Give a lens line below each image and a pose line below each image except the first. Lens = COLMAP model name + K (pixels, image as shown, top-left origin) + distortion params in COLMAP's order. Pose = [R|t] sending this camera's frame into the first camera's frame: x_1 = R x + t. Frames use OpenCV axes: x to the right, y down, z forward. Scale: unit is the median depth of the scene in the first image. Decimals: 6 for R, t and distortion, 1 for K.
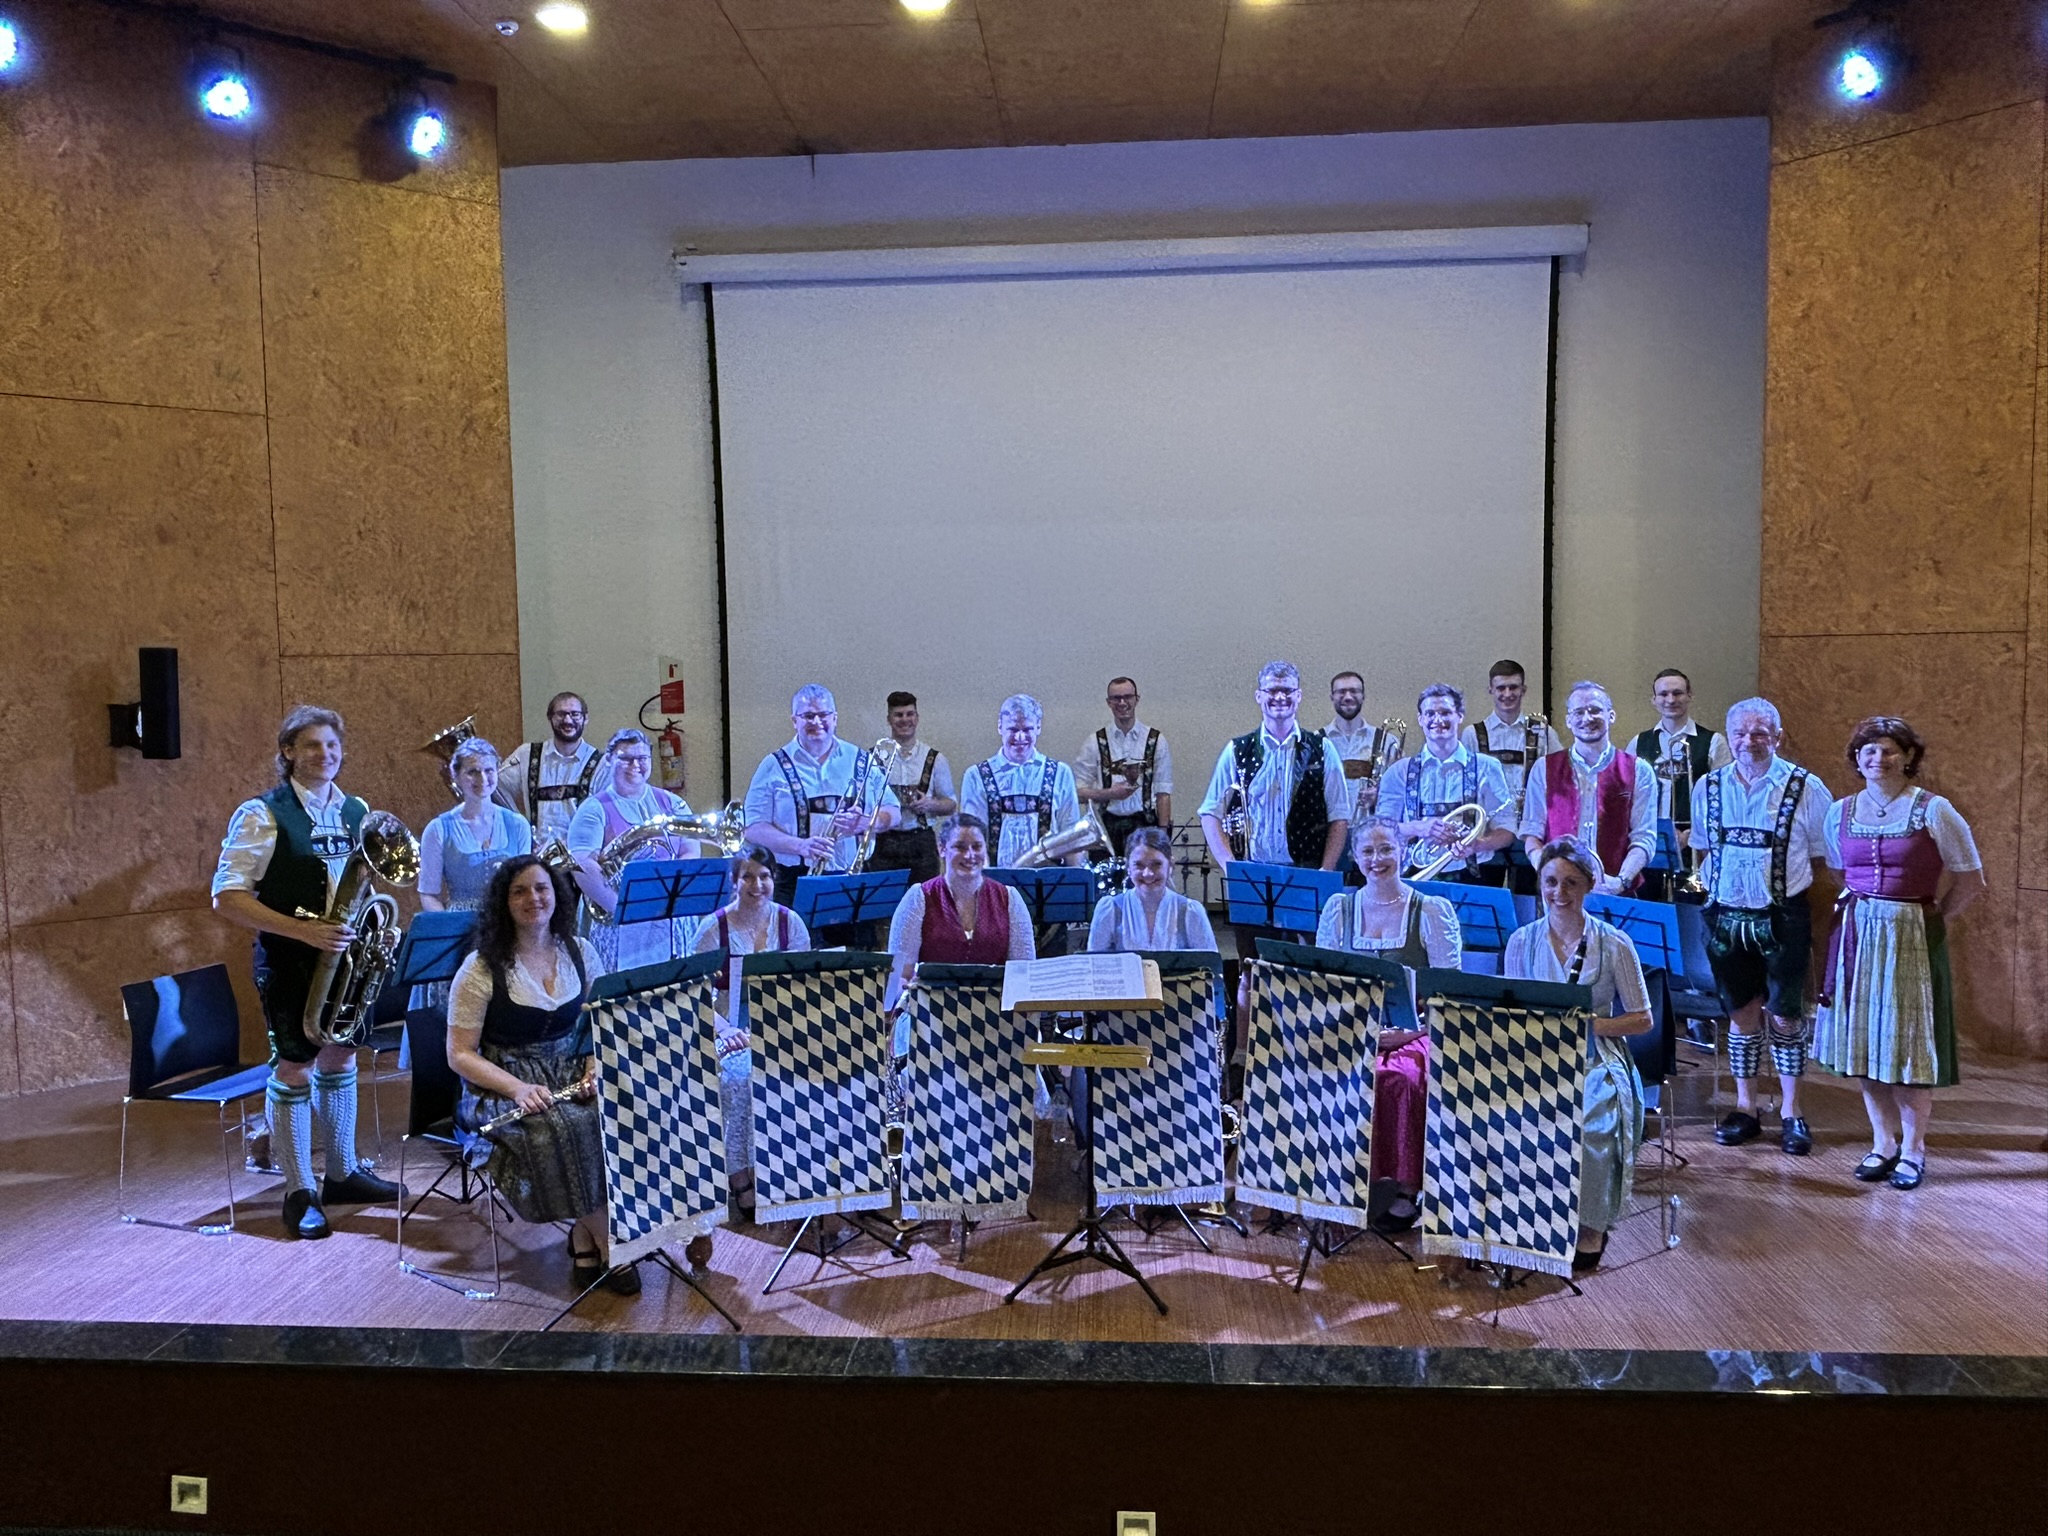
lens RADIAL K [[1494.6, 0, 1010.9], [0, 1494.6, 786.4], [0, 0, 1]] dist [-0.031275, 0.020640]
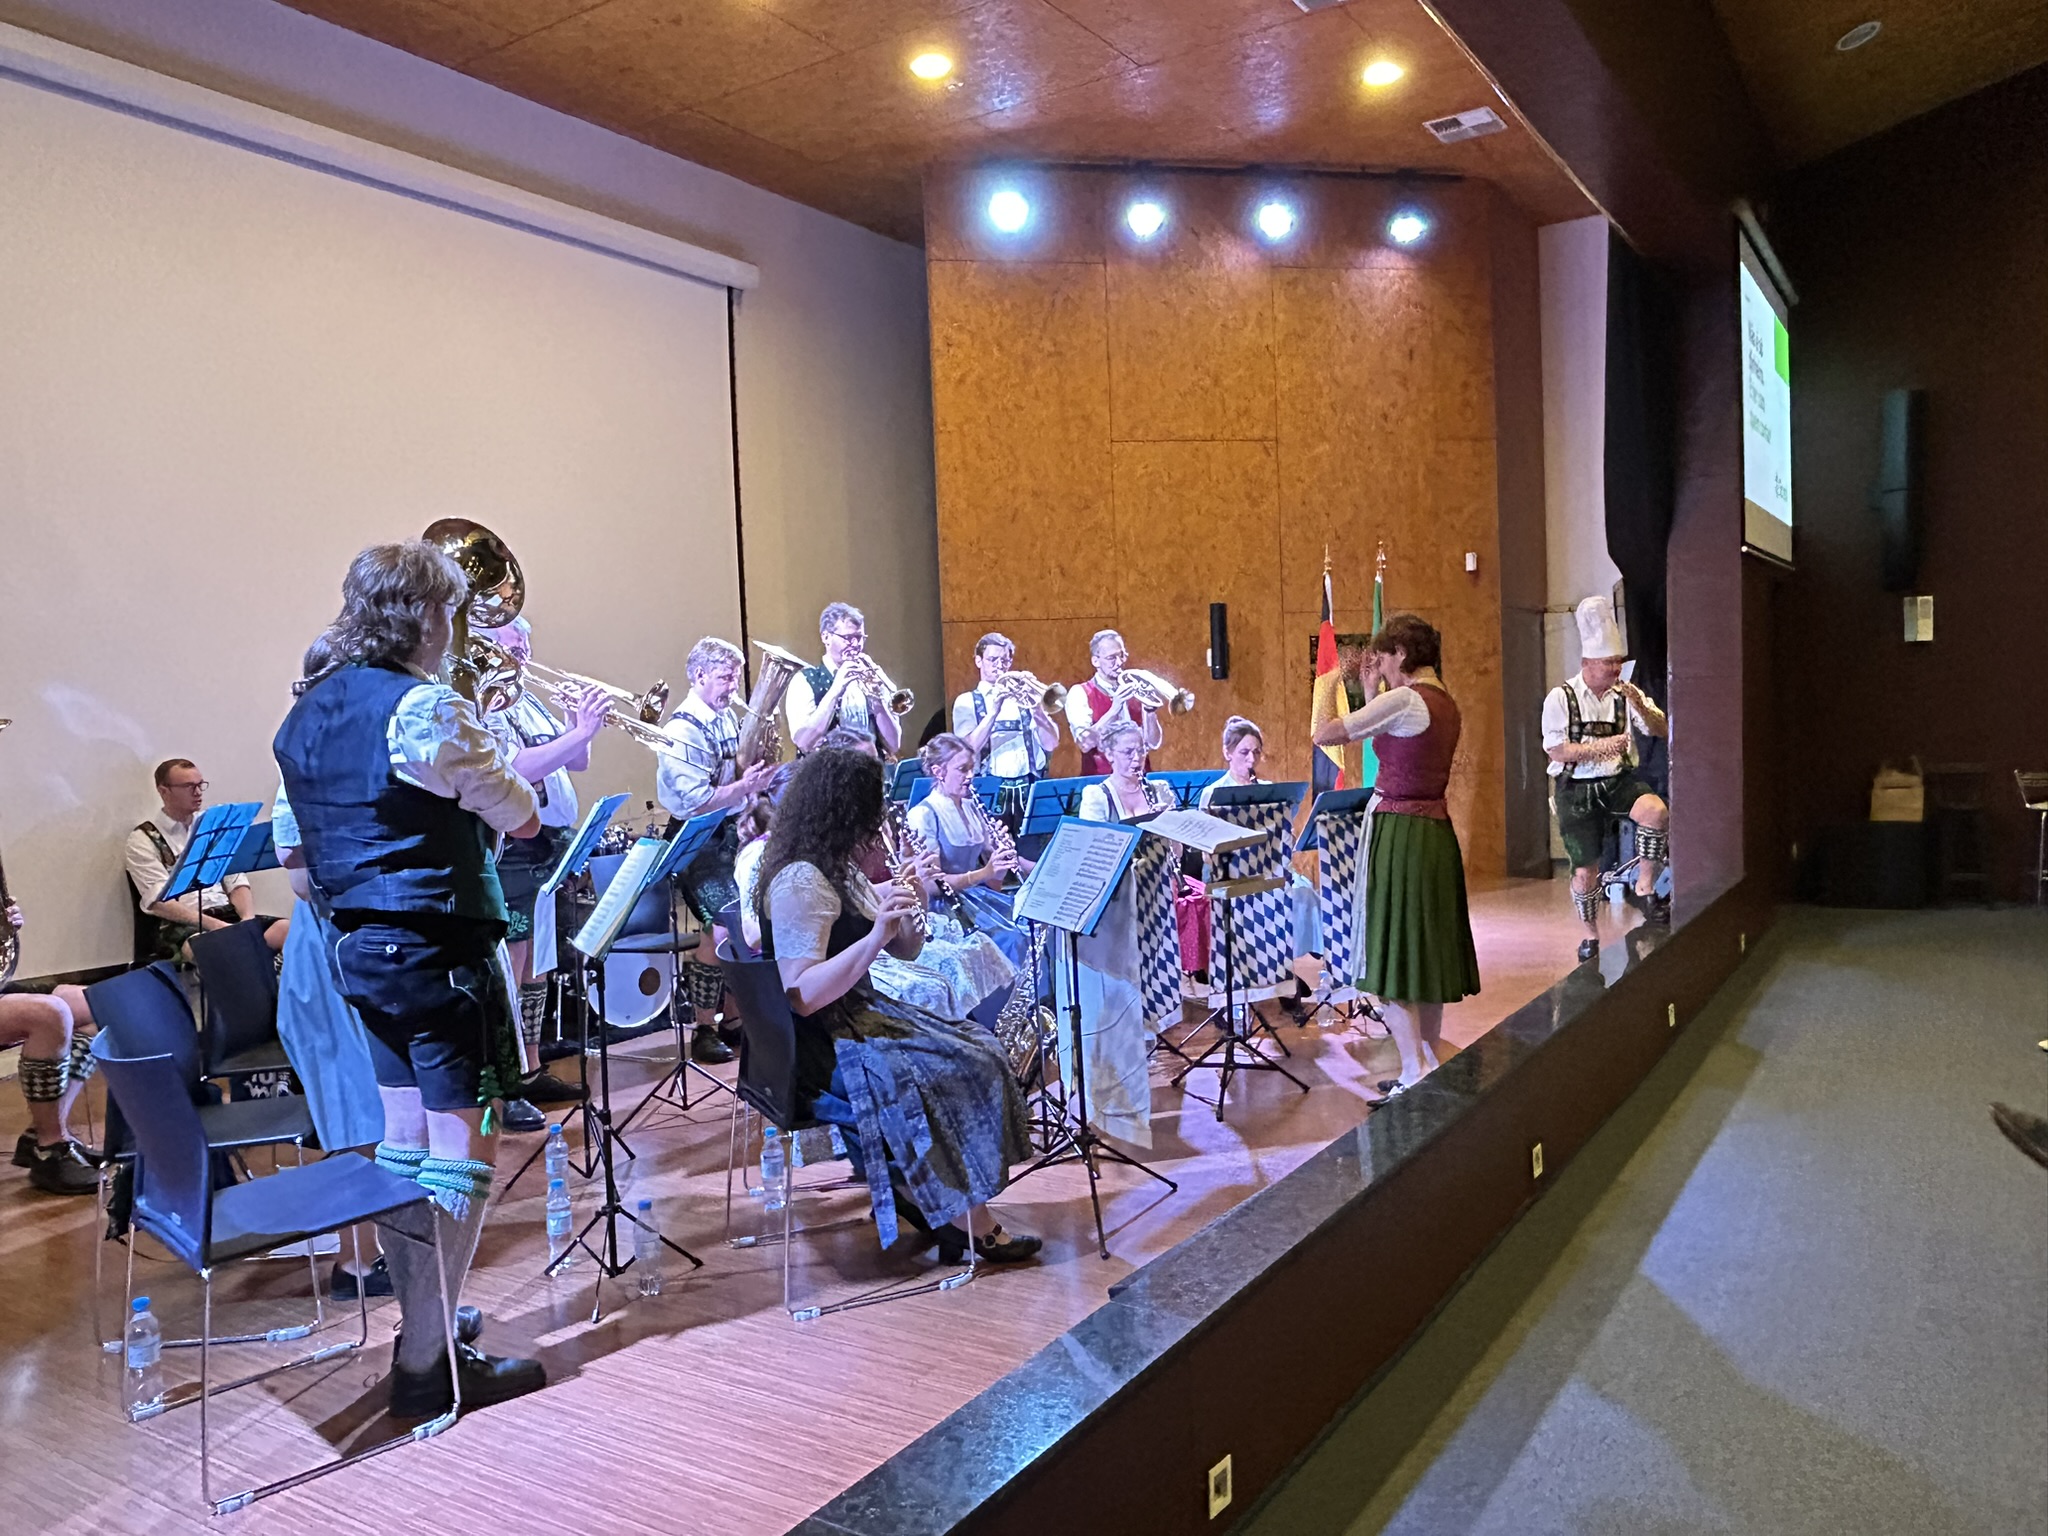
lens RADIAL K [[1509.9, 0, 1036.5], [0, 1509.9, 786.1], [0, 0, 1]] dist [0.012951, -0.013785]
pose [[0.472001, -0.050861, 0.880130, -0.665213], [0.109416, 0.993995, -0.001237, 0.054673], [-0.874782, 0.096884, 0.474731, 0.349686]]
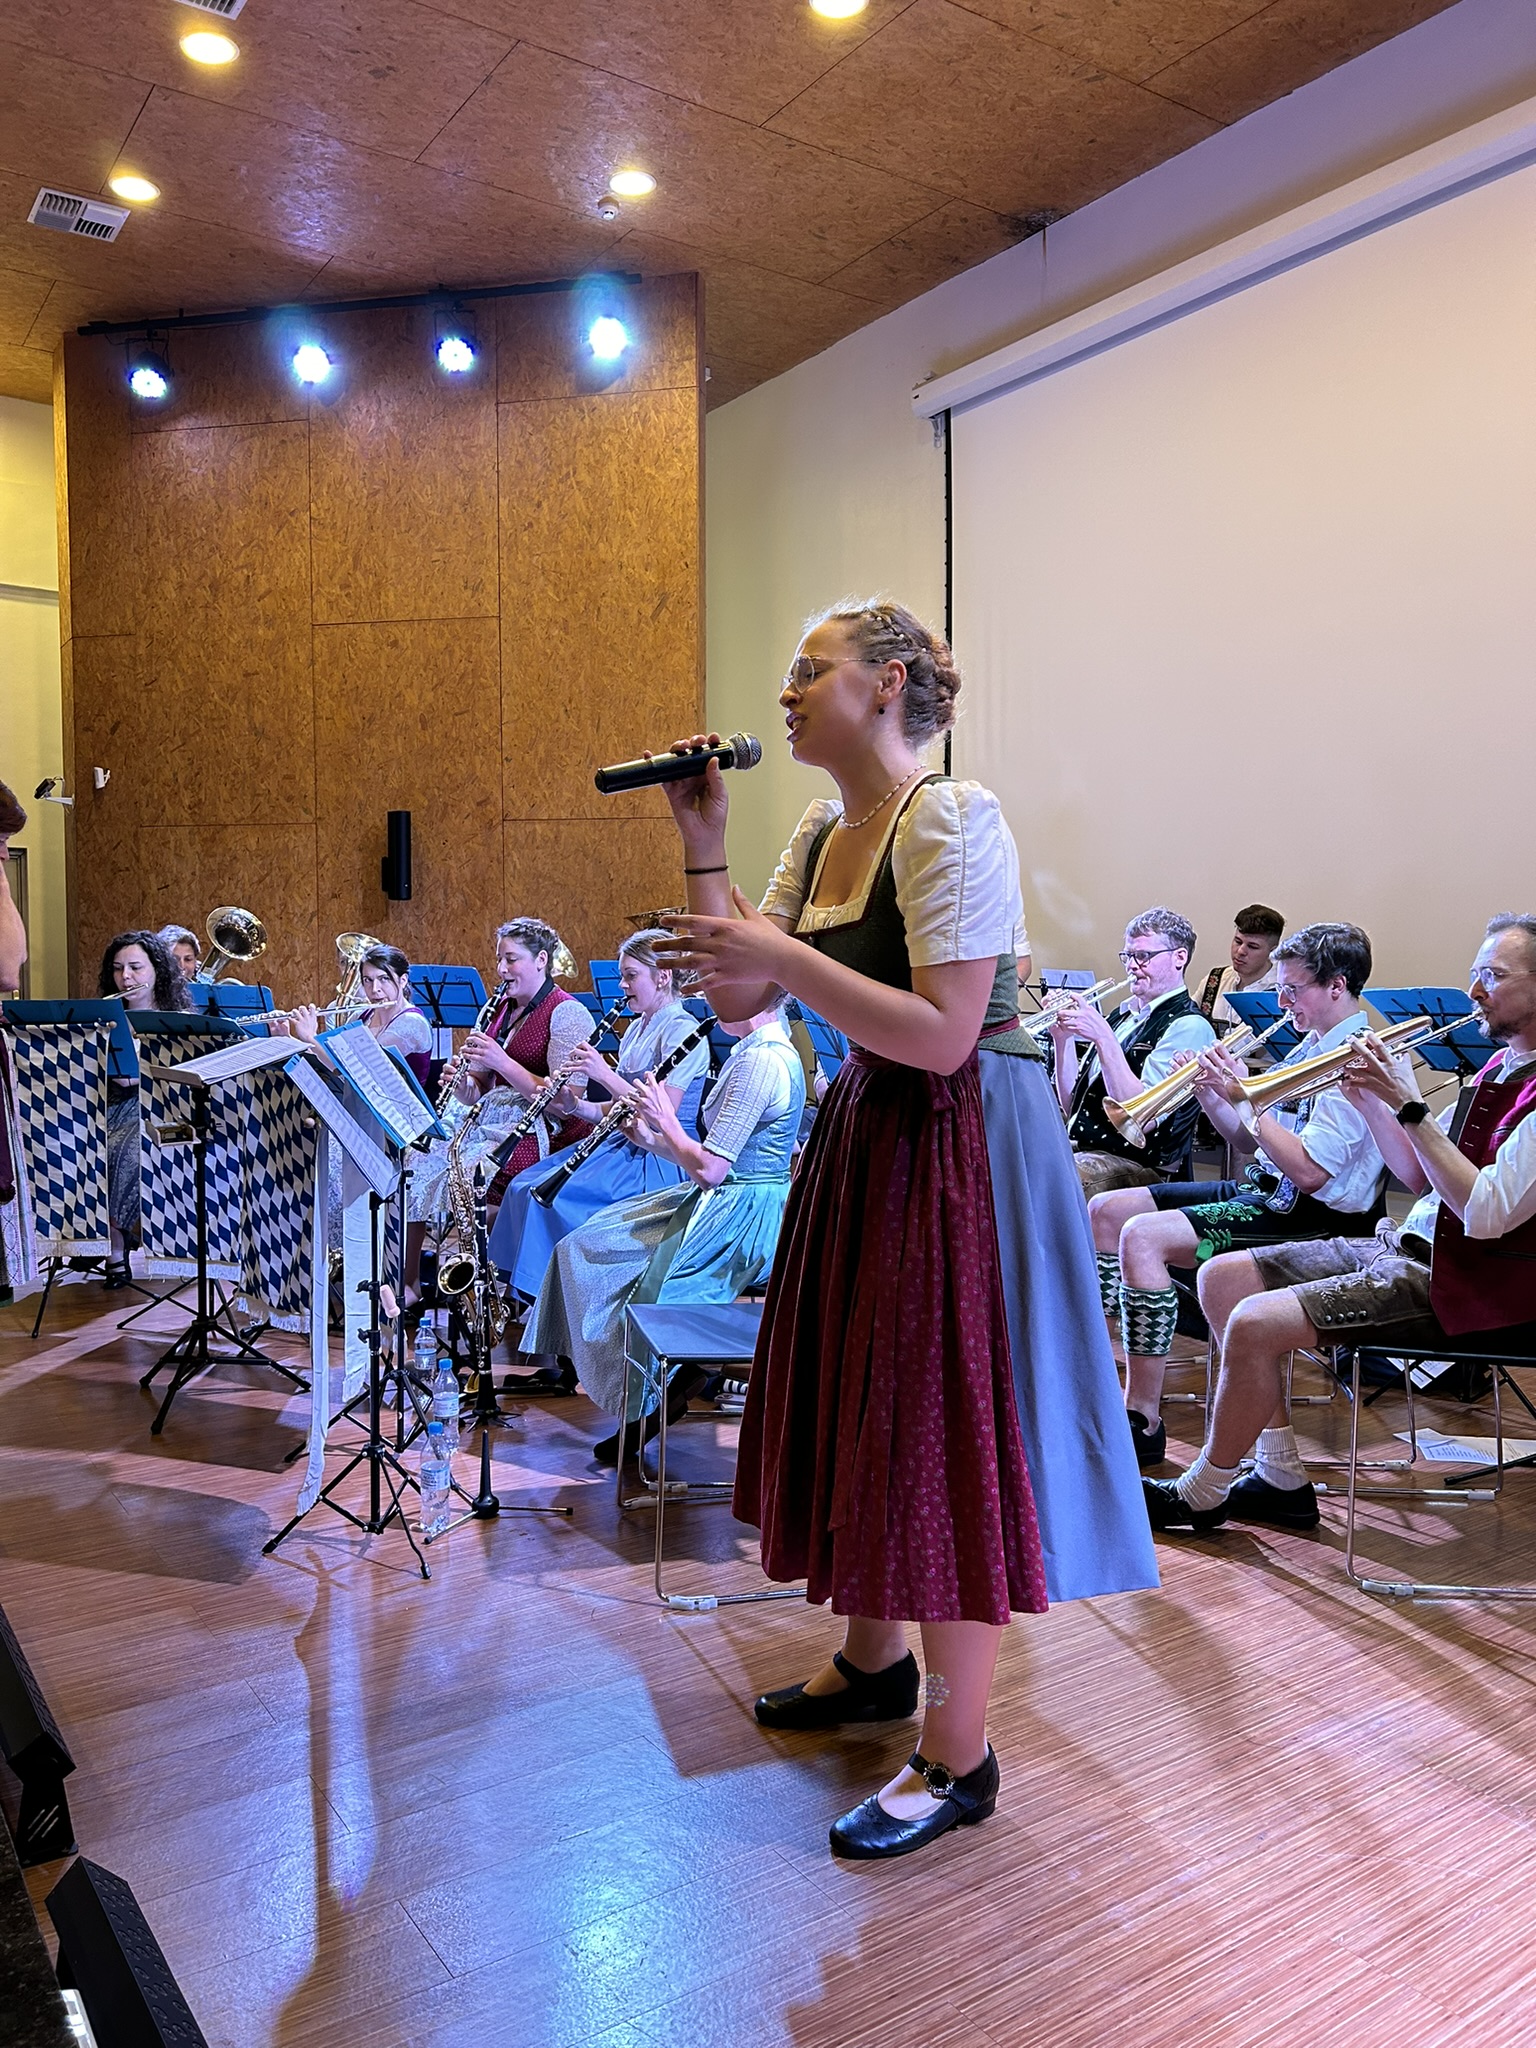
lens RADIAL K [[1538.7, 0, 759.5], [0, 1538.7, 1011.8], [0, 0, 1]] dist [0.044125, -0.039236]
pose [[0.604067, 0.046477, -0.795577, 0.631834], [-0.081919, 0.996631, -0.003977, 0.053493], [0.792712, 0.067576, 0.605840, 0.447830]]
